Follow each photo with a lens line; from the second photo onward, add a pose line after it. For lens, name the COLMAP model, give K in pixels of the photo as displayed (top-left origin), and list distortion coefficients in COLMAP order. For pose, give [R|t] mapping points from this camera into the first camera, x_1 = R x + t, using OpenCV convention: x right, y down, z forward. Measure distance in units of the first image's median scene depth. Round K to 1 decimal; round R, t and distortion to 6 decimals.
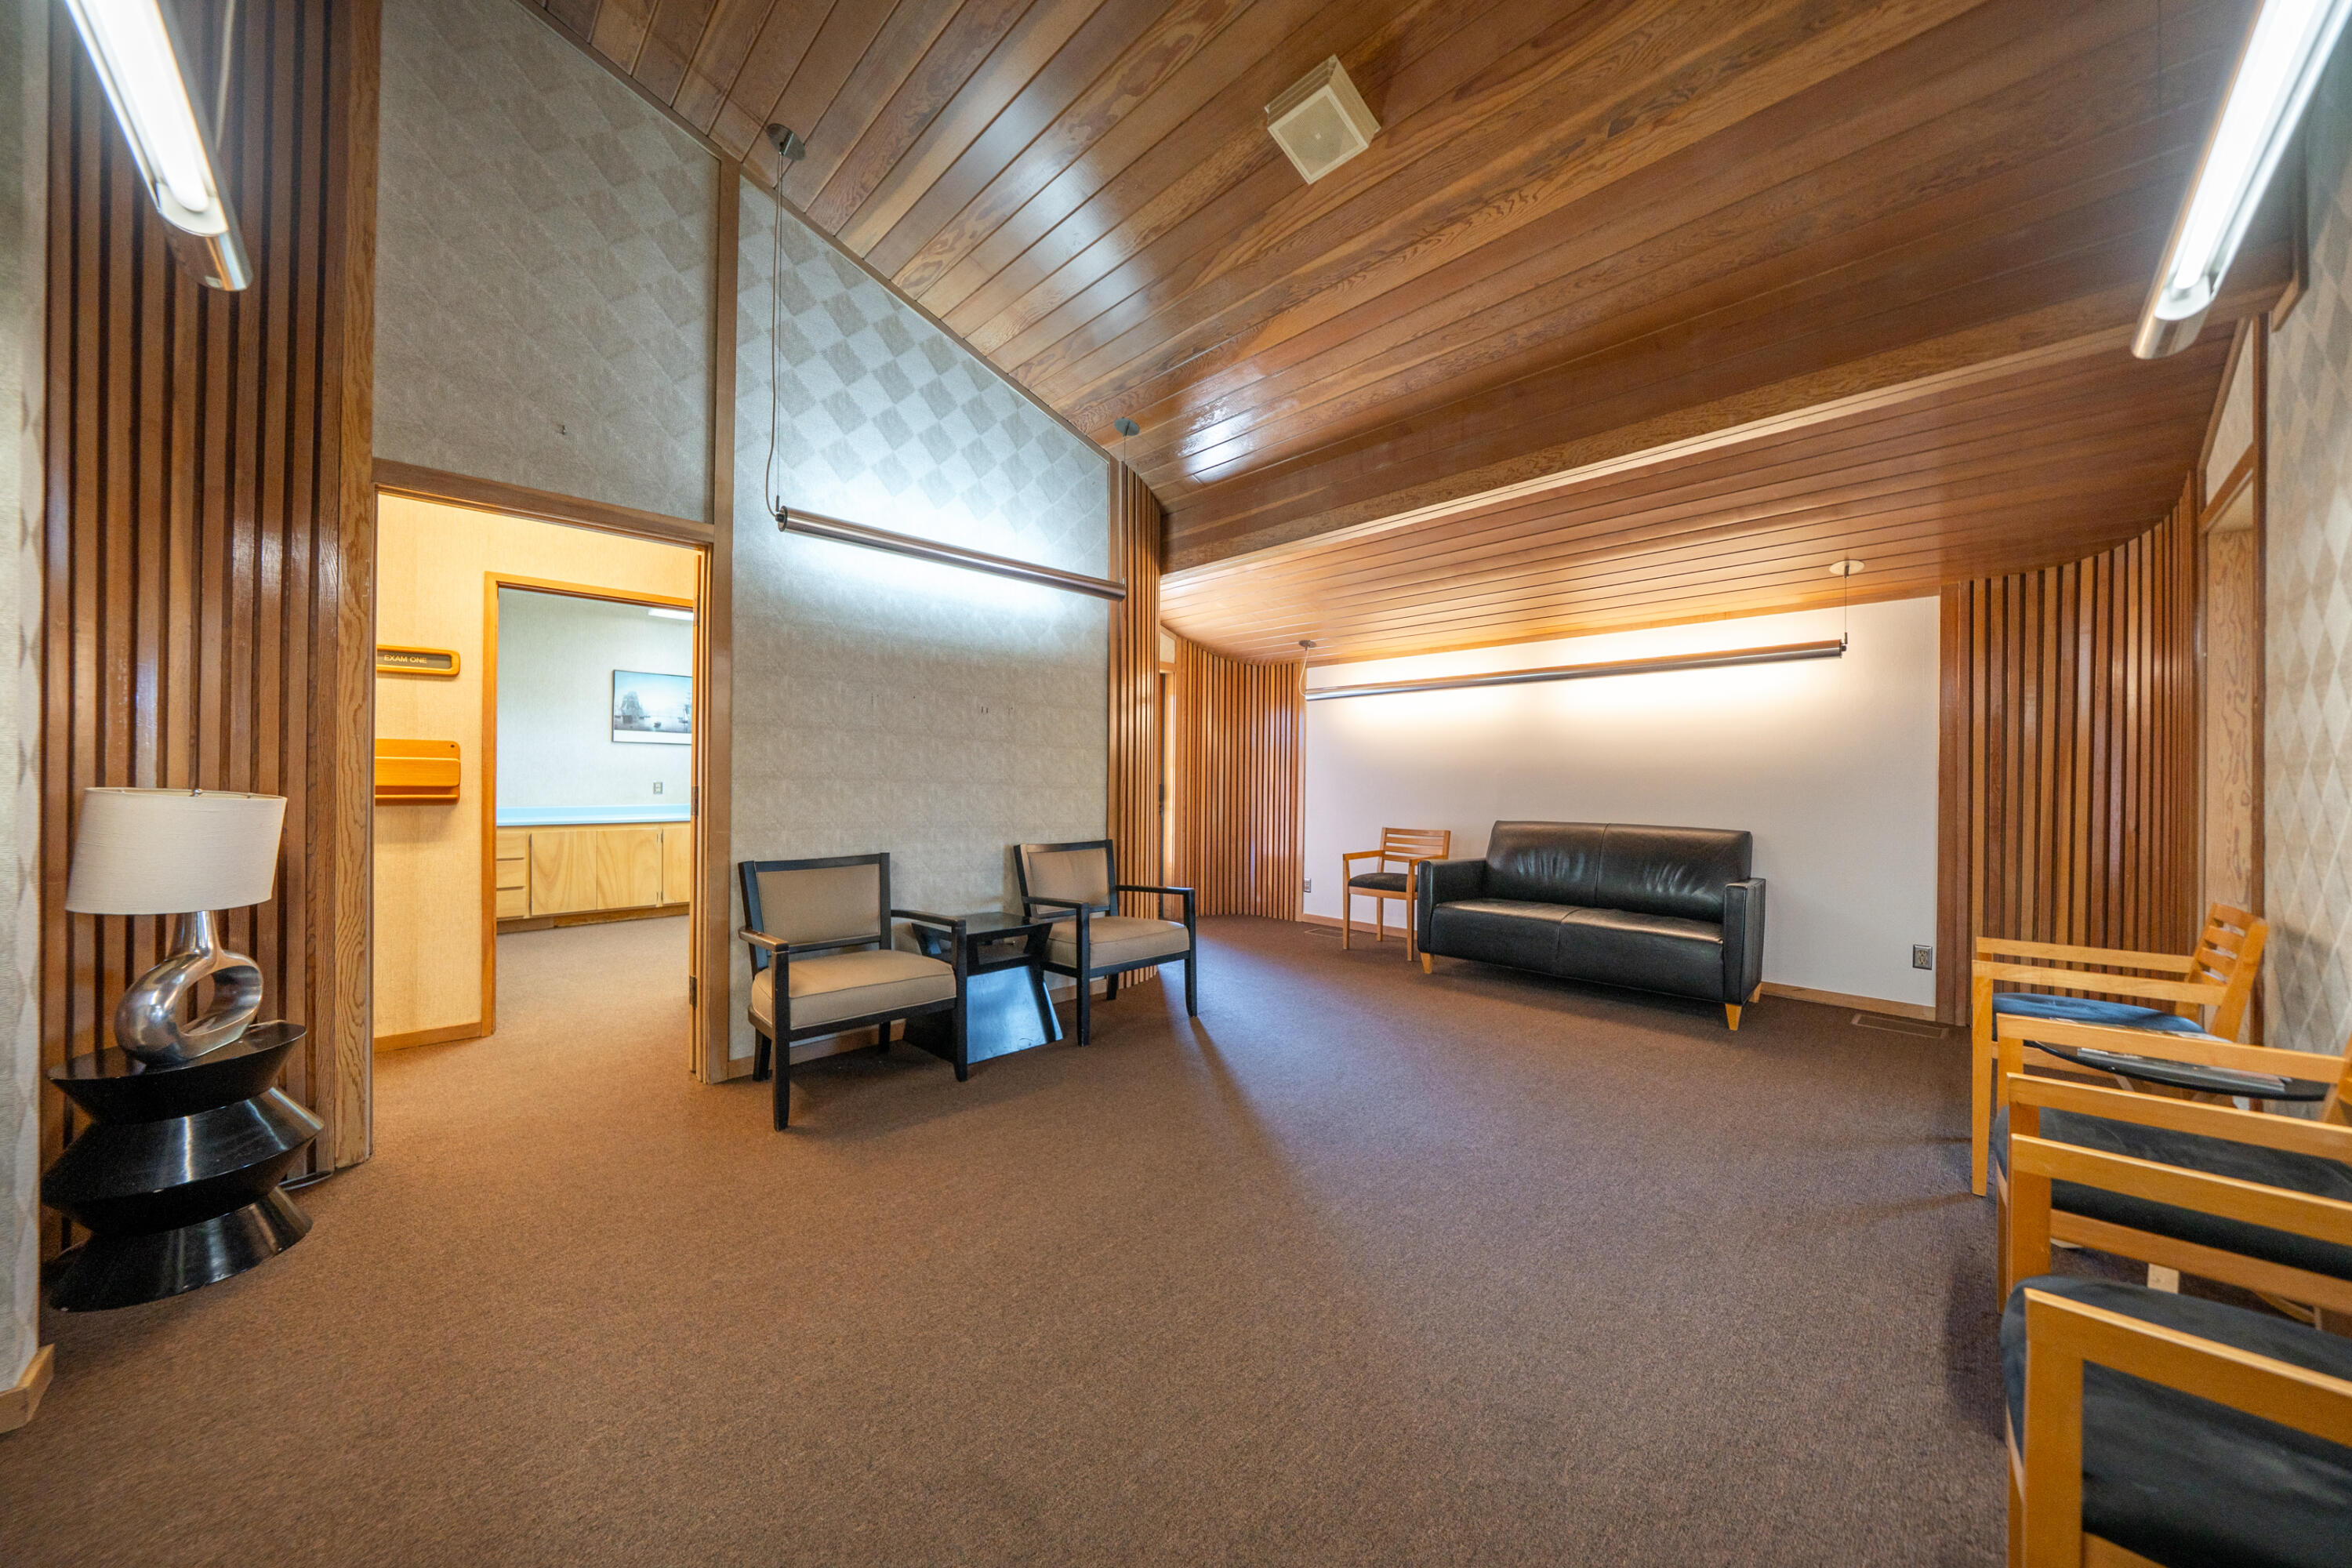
lens RADIAL K [[825.4, 0, 1161.3], [0, 825.4, 772.4], [0, 0, 1]] dist [-0.007137, -0.000049]
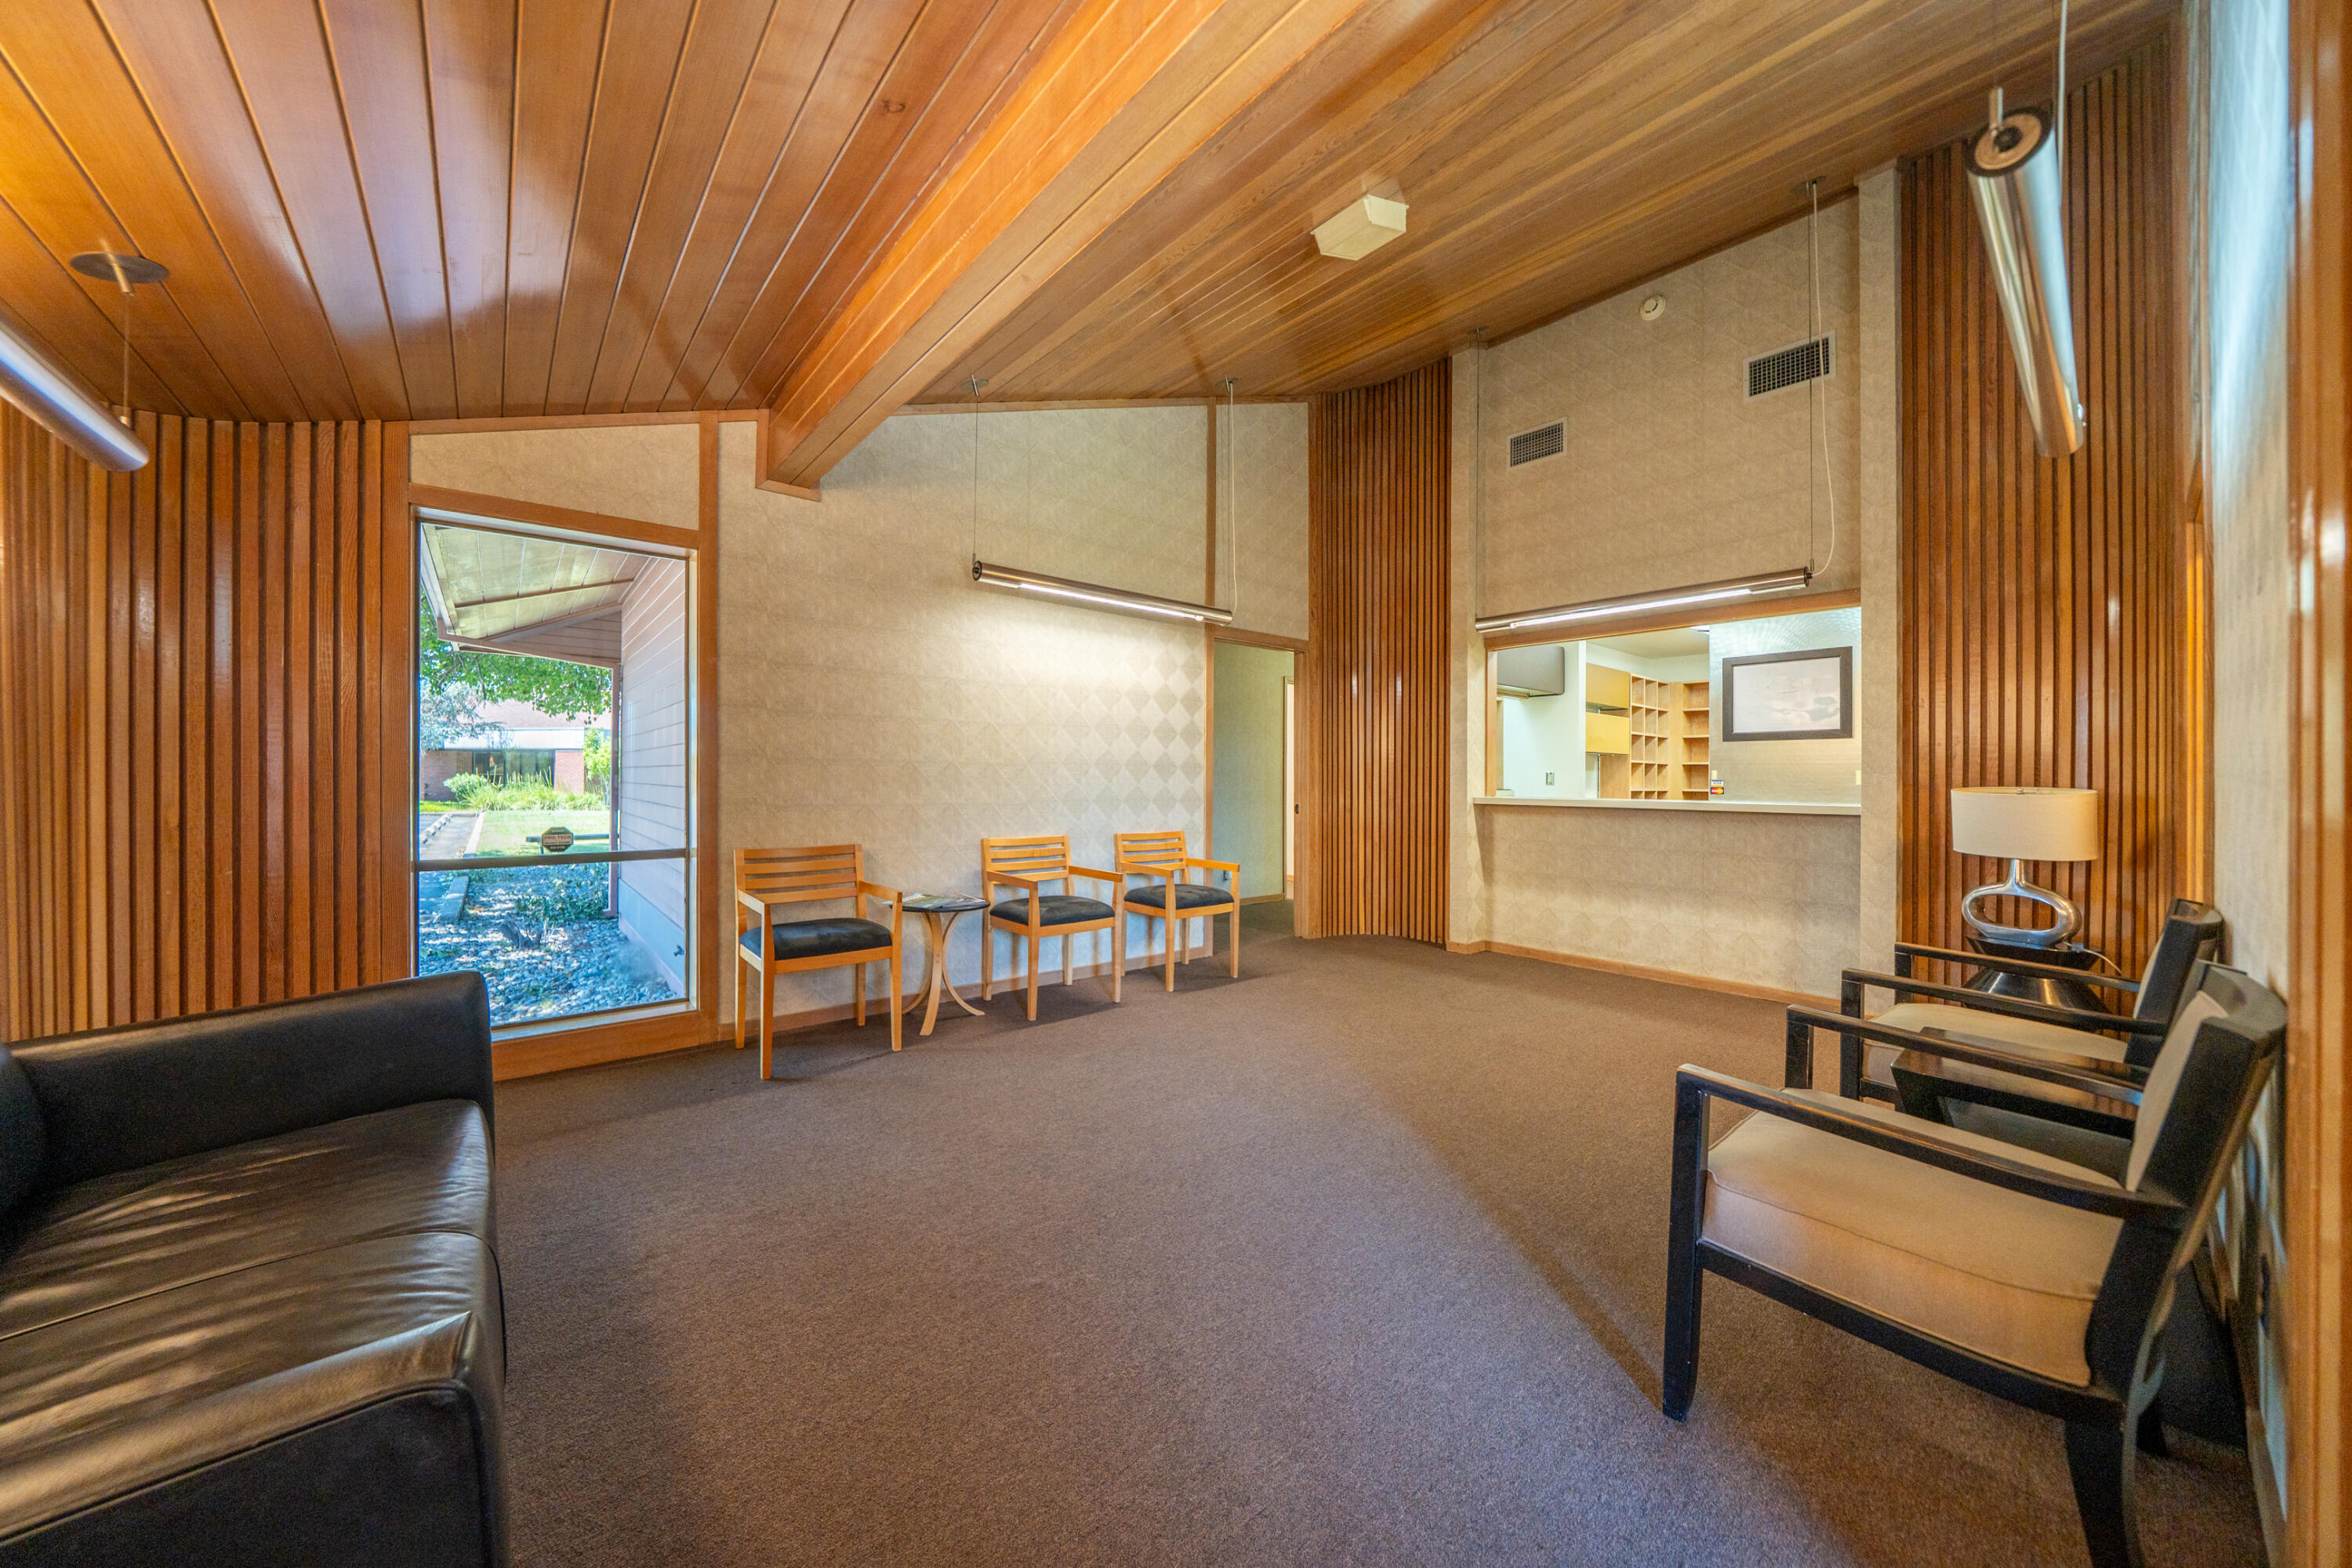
lens RADIAL K [[811.8, 0, 1177.0], [0, 811.8, 775.4], [0, 0, 1]] dist [-0.000287, 0.000050]
pose [[-0.998115, -0.011989, 0.060190, 0.390666], [-0.012627, 0.999868, -0.010238, 0.027701], [-0.060059, -0.010978, -0.998134, 2.265909]]
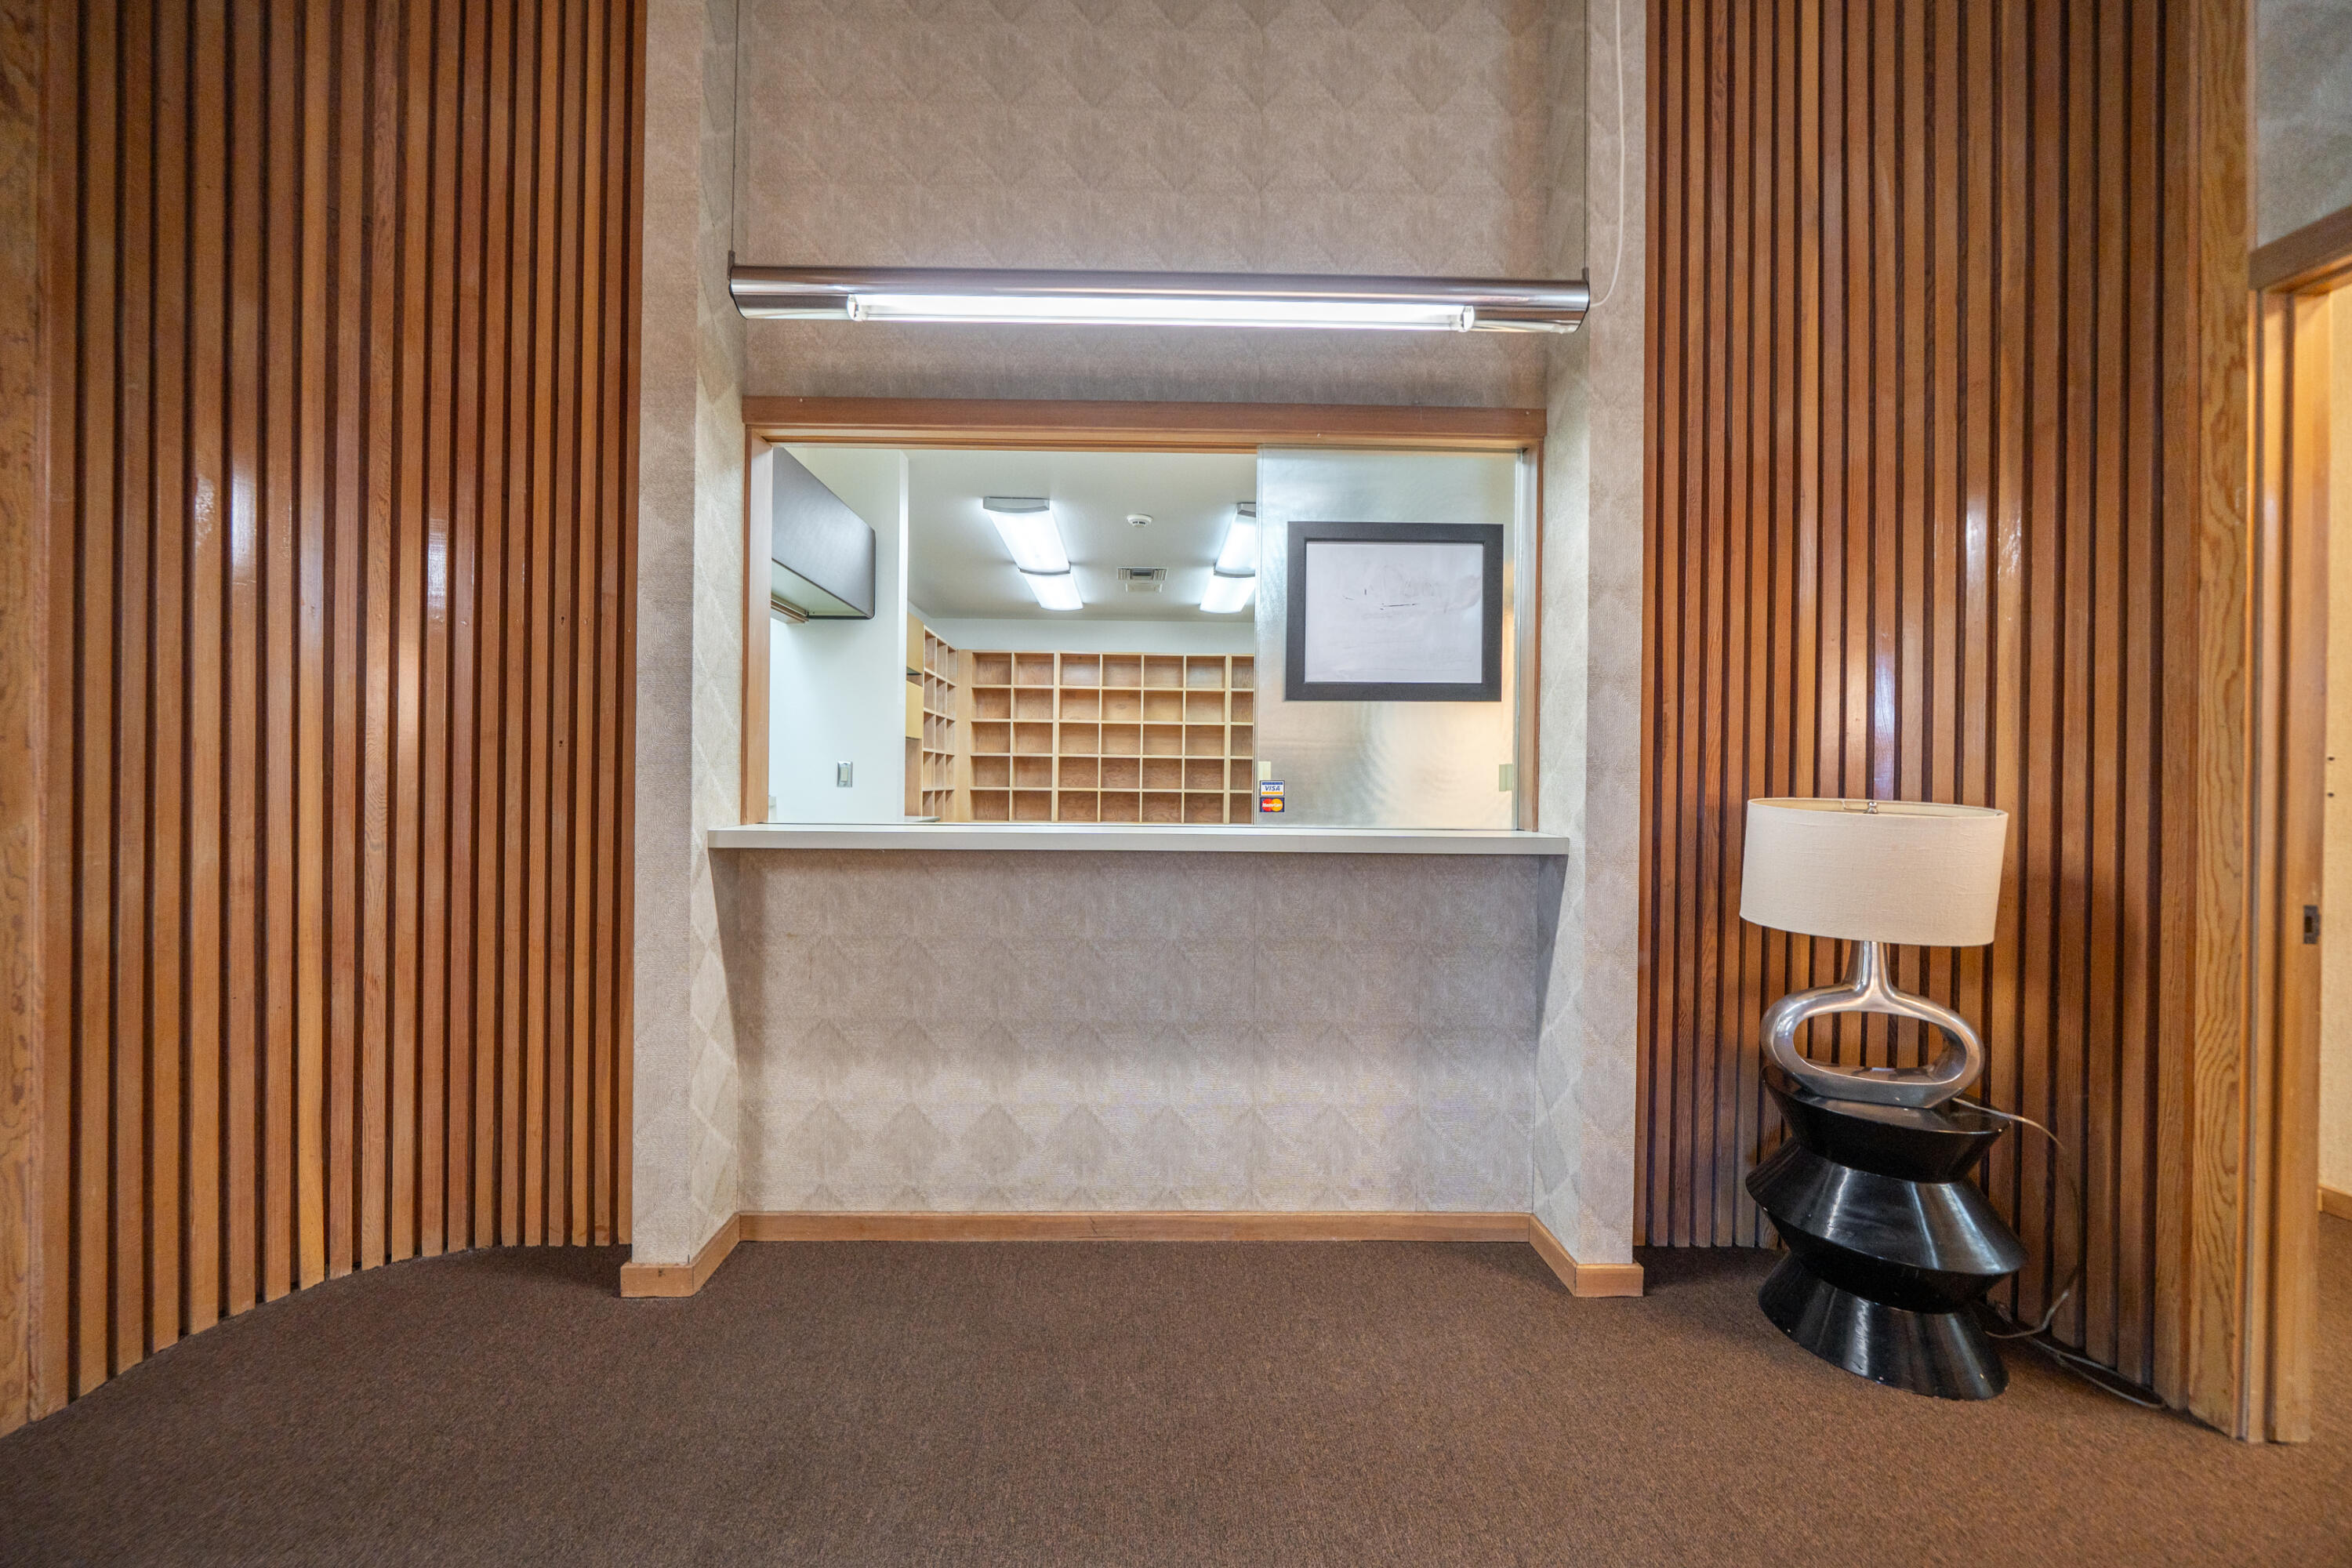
lens RADIAL K [[825.4, 0, 1161.3], [0, 825.4, 772.4], [0, 0, 1]] dist [-0.007137, -0.000049]
pose [[-0.676558, -0.015543, -0.736225, -0.002936], [-0.008220, 0.999874, -0.013555, 0.006038], [0.736343, -0.003119, -0.676601, 0.832404]]
